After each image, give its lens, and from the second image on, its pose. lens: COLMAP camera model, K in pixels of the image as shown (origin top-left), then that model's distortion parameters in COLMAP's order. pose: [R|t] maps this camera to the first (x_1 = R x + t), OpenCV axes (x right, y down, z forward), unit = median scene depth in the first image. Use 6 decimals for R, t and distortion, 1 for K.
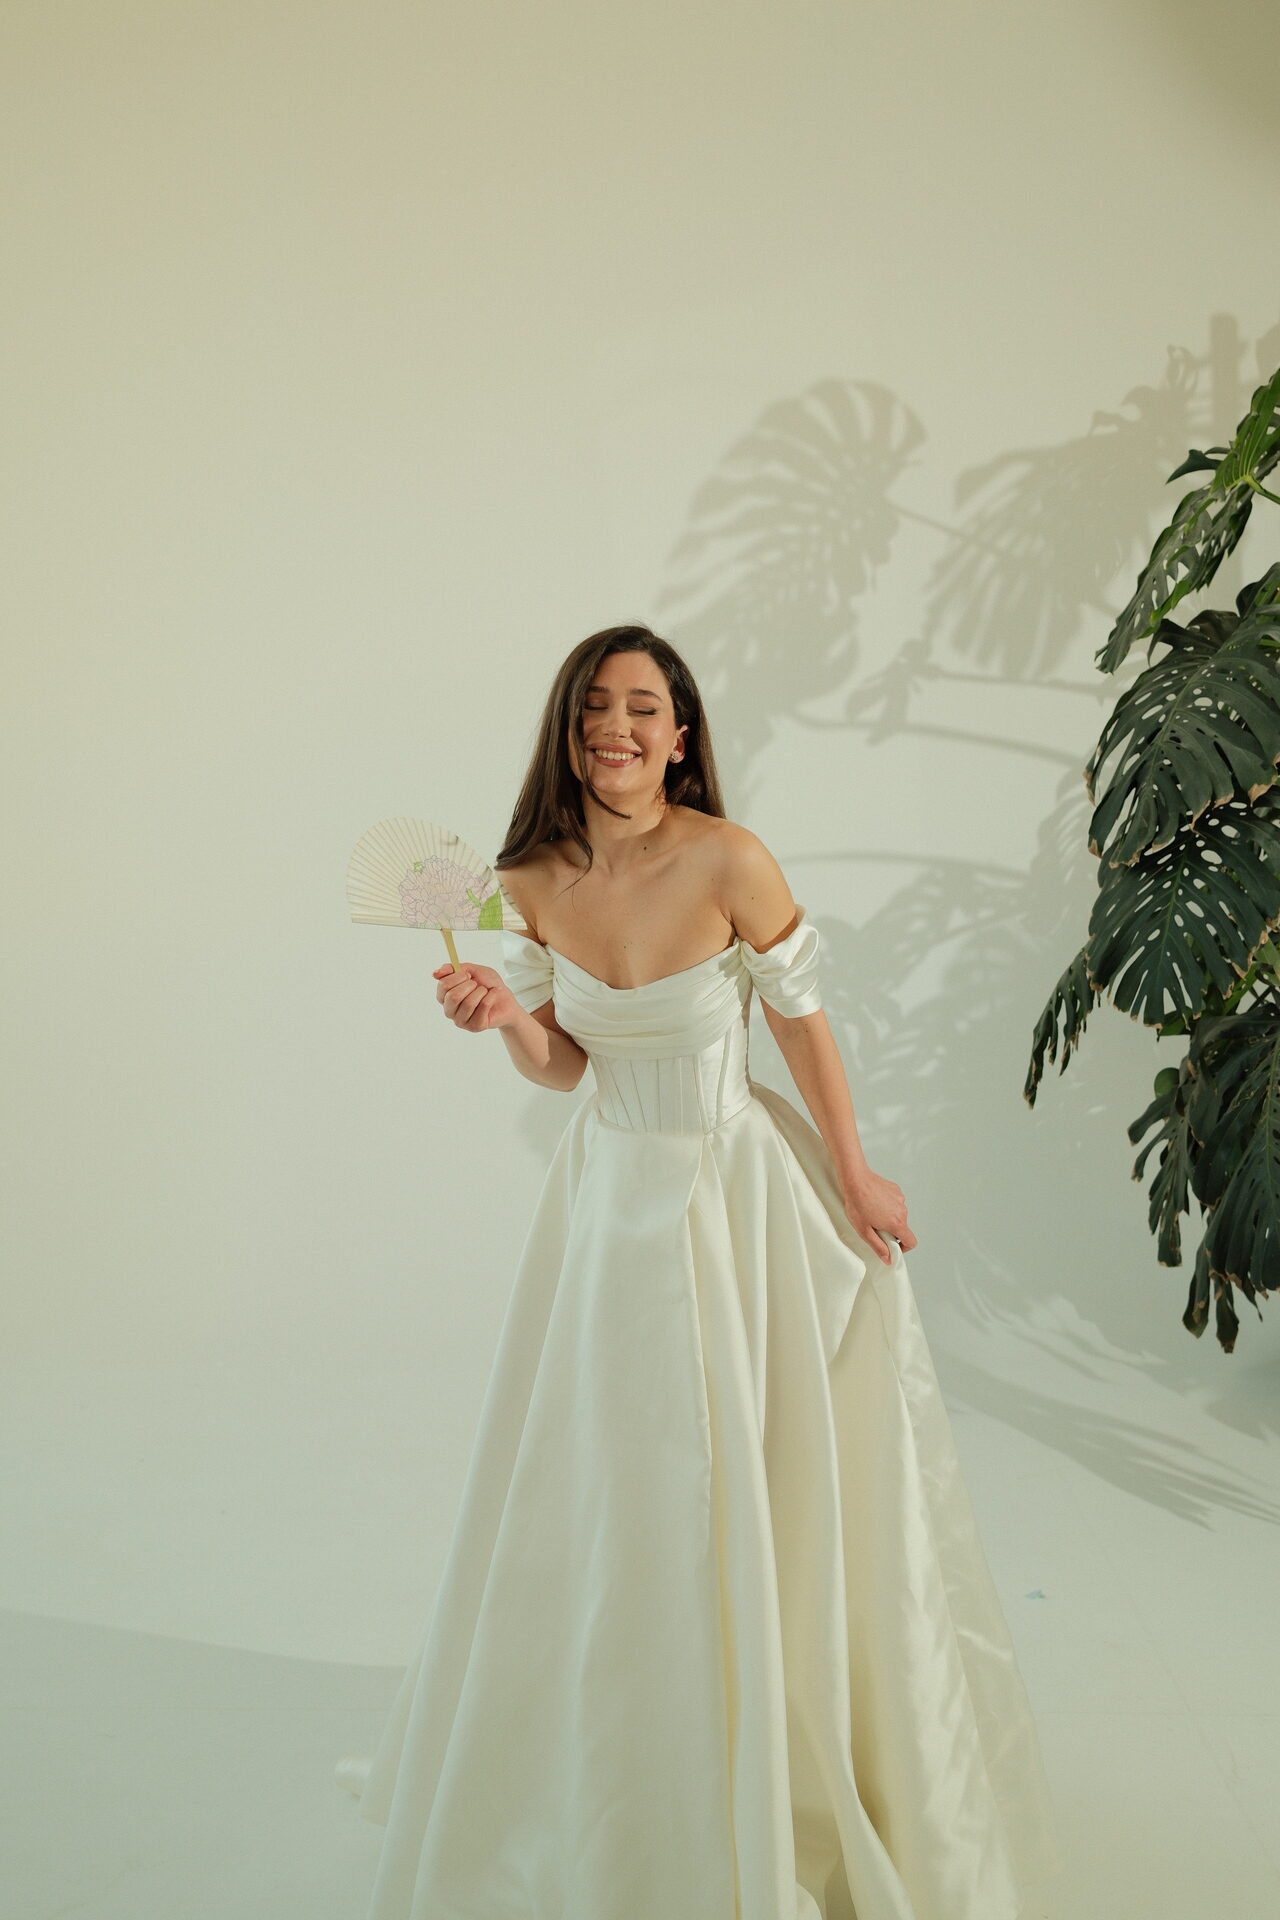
lens RADIAL K [[1943.8, 0, 640.0], [0, 1943.8, 960.0], [0, 0, 1]] dist [-0.064762, 0.173779]
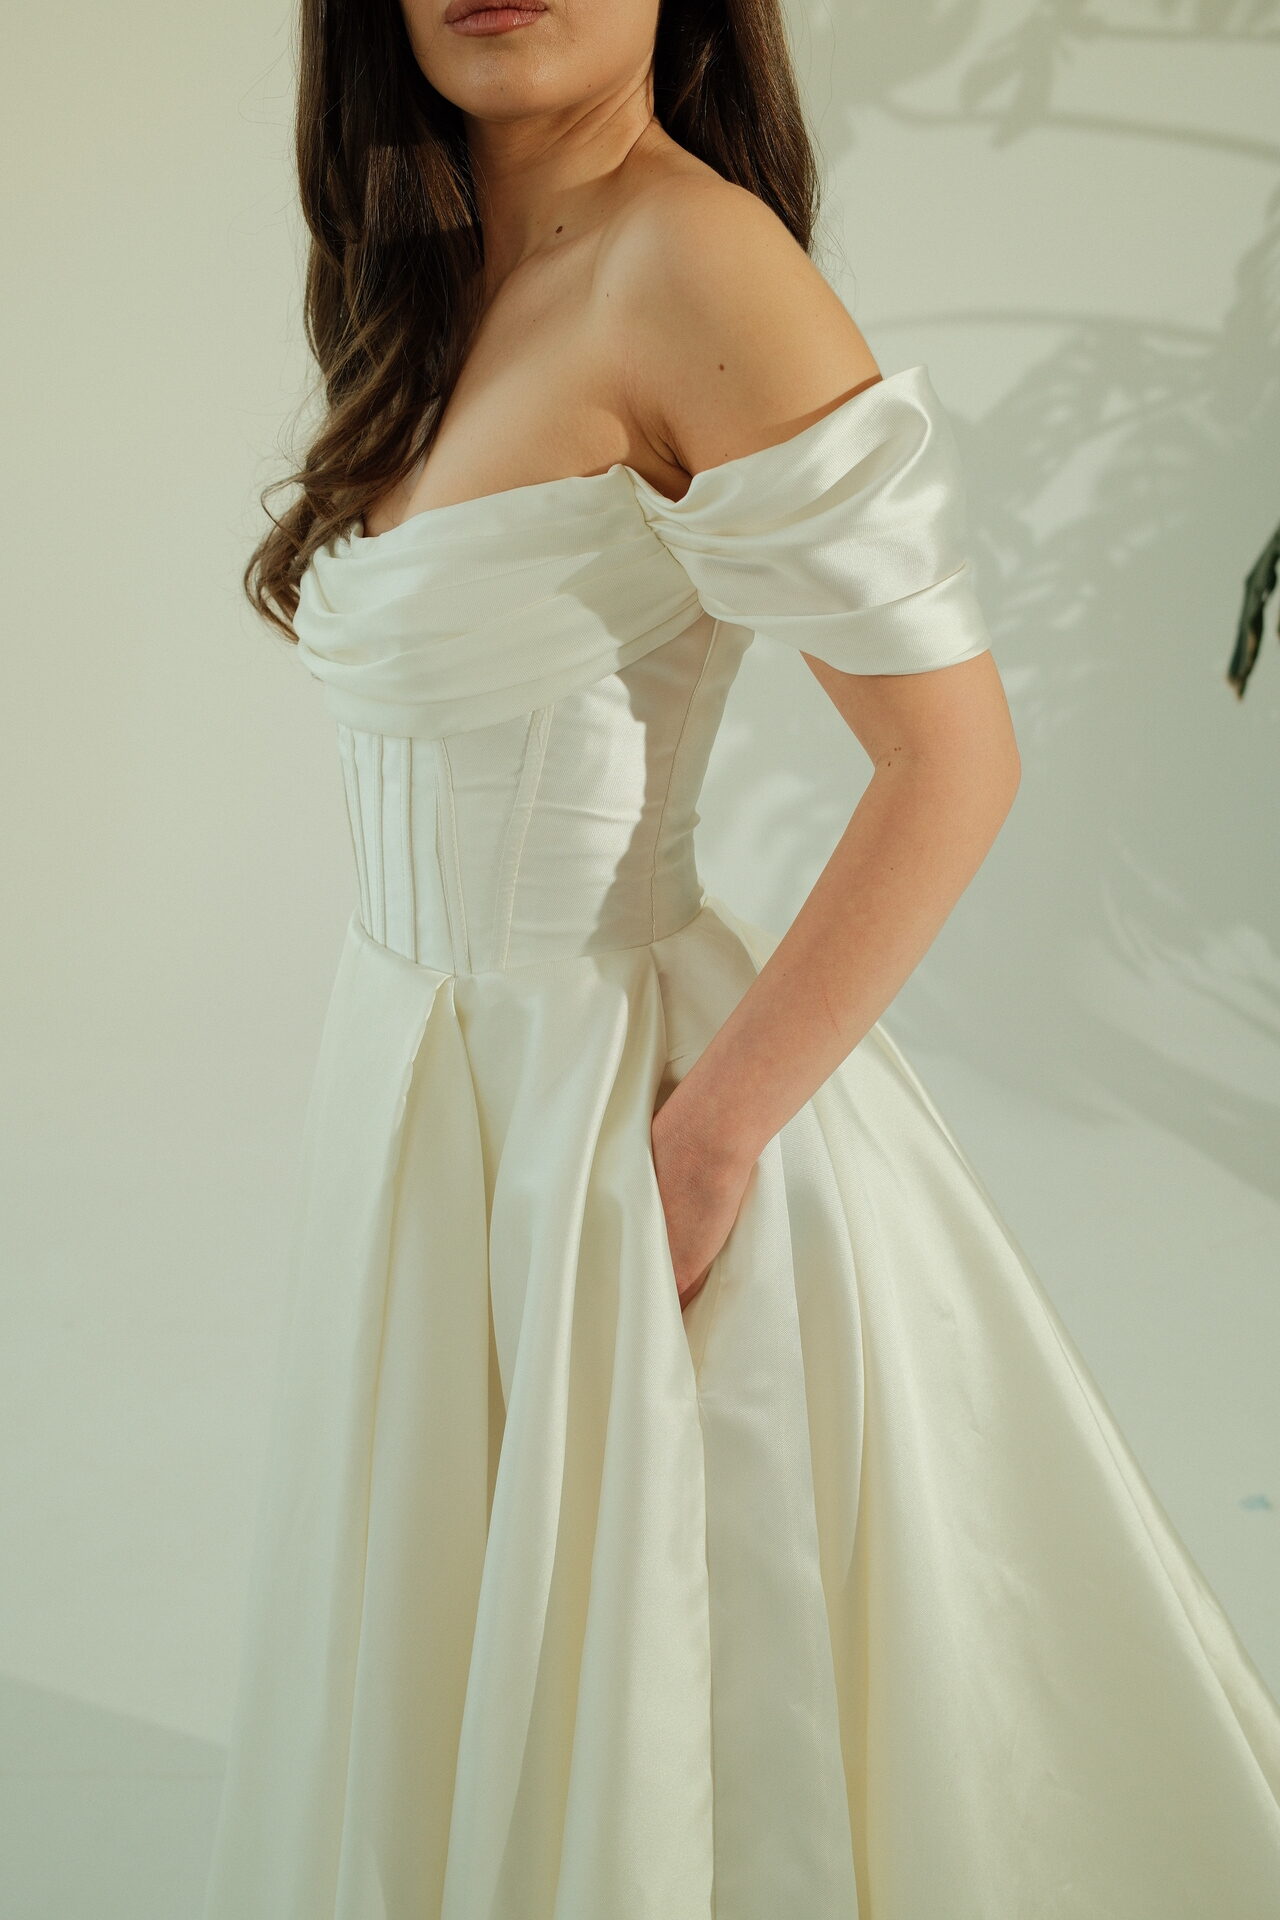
lens RADIAL K [[1943.8, 0, 640.0], [0, 1943.8, 960.0], [0, 0, 1]] dist [-0.064762, 0.173779]
pose [[0.998375, -0.020422, -0.053192, 0.026900], [0.033375, 0.966243, 0.255463, -0.013155], [0.046179, -0.256824, 0.965354, 0.303428]]
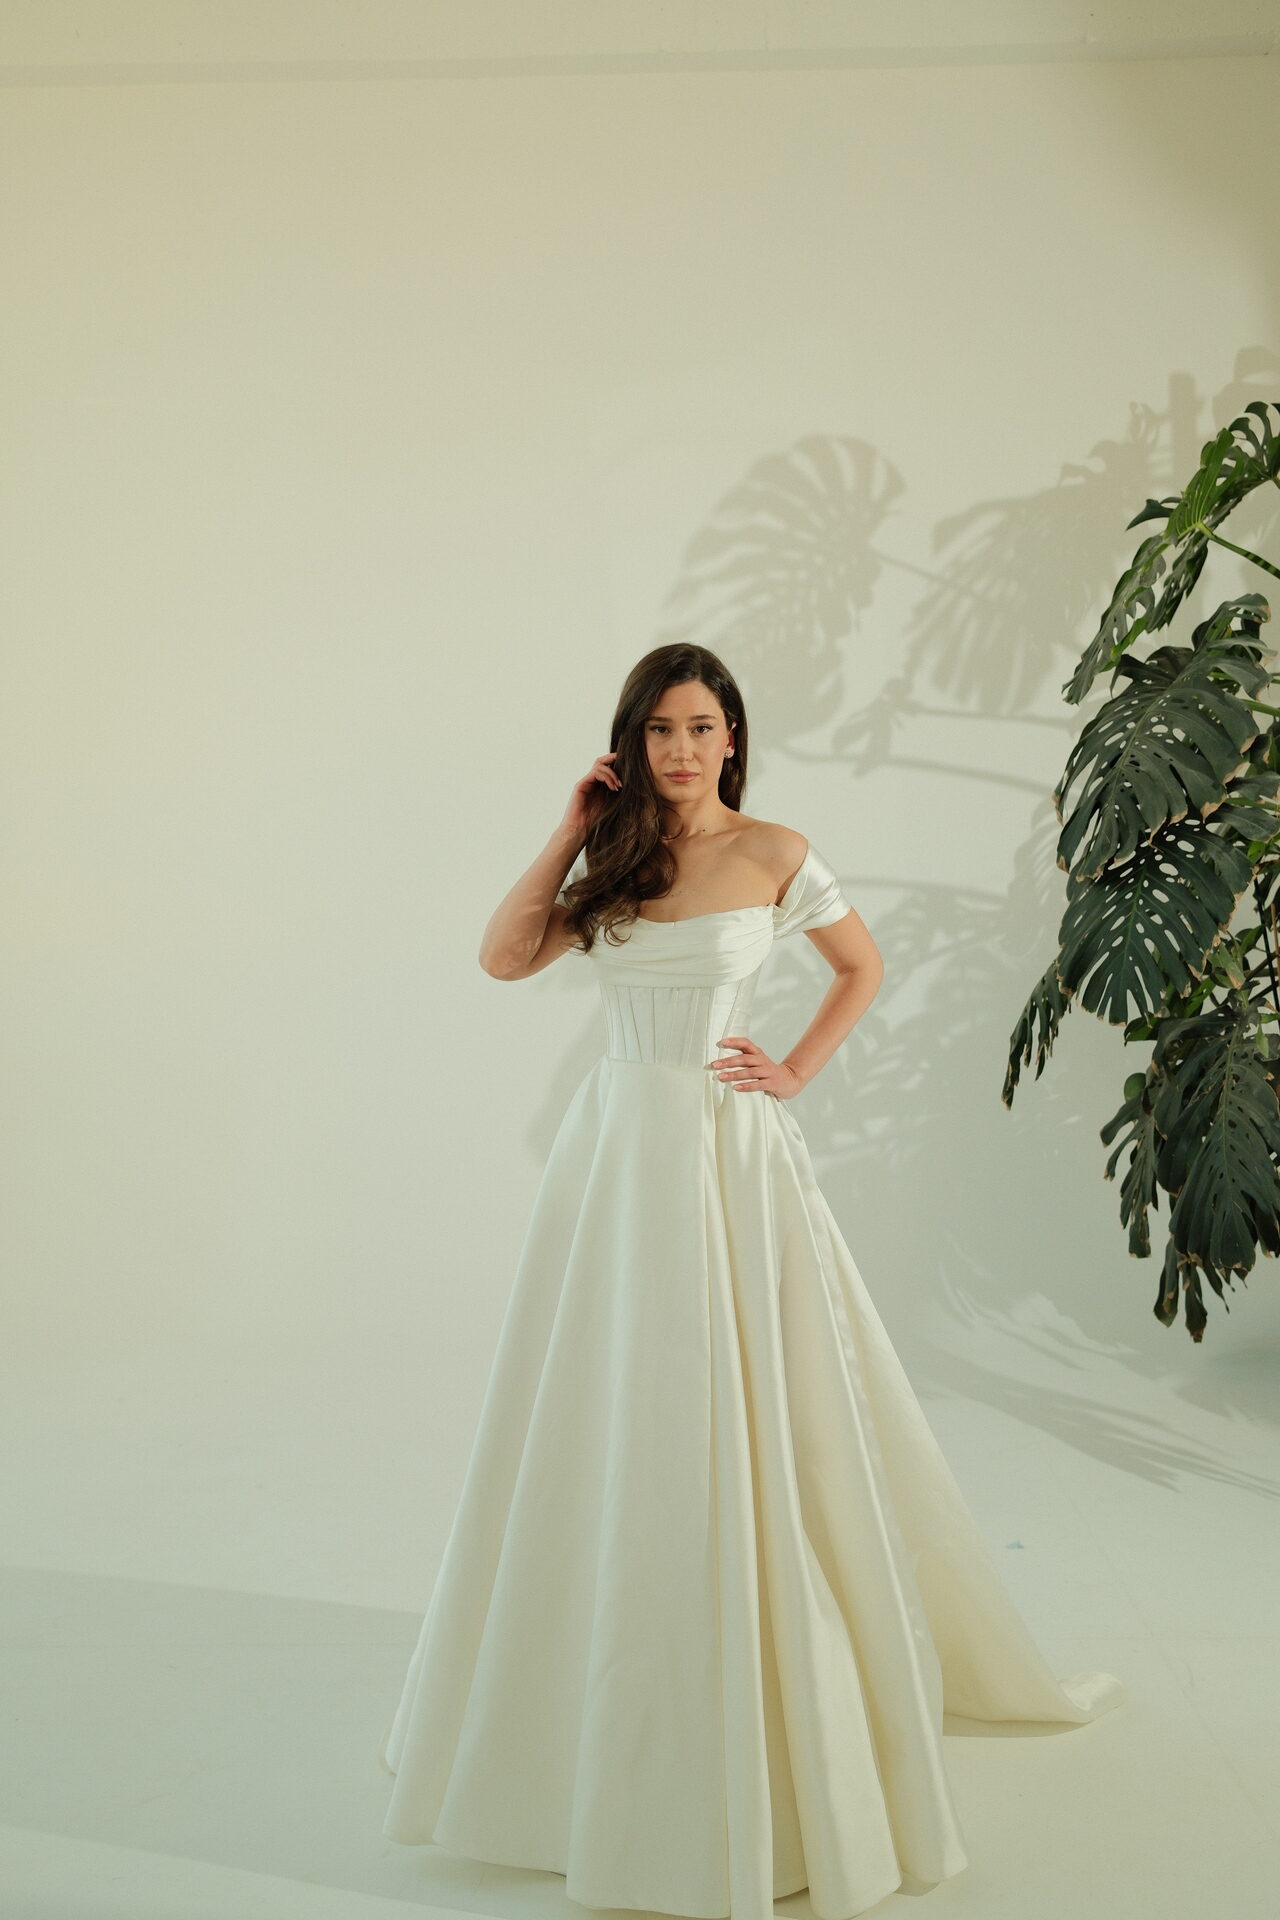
lens RADIAL K [[1943.8, 0, 640.0], [0, 1943.8, 960.0], [0, 0, 1]] dist [-0.064762, 0.173779]
pose [[0.999957, -0.006572, 0.006542, -0.008448], [0.006732, 0.999673, -0.024681, 0.017686], [-0.006378, 0.024724, 0.999674, -0.070338]]
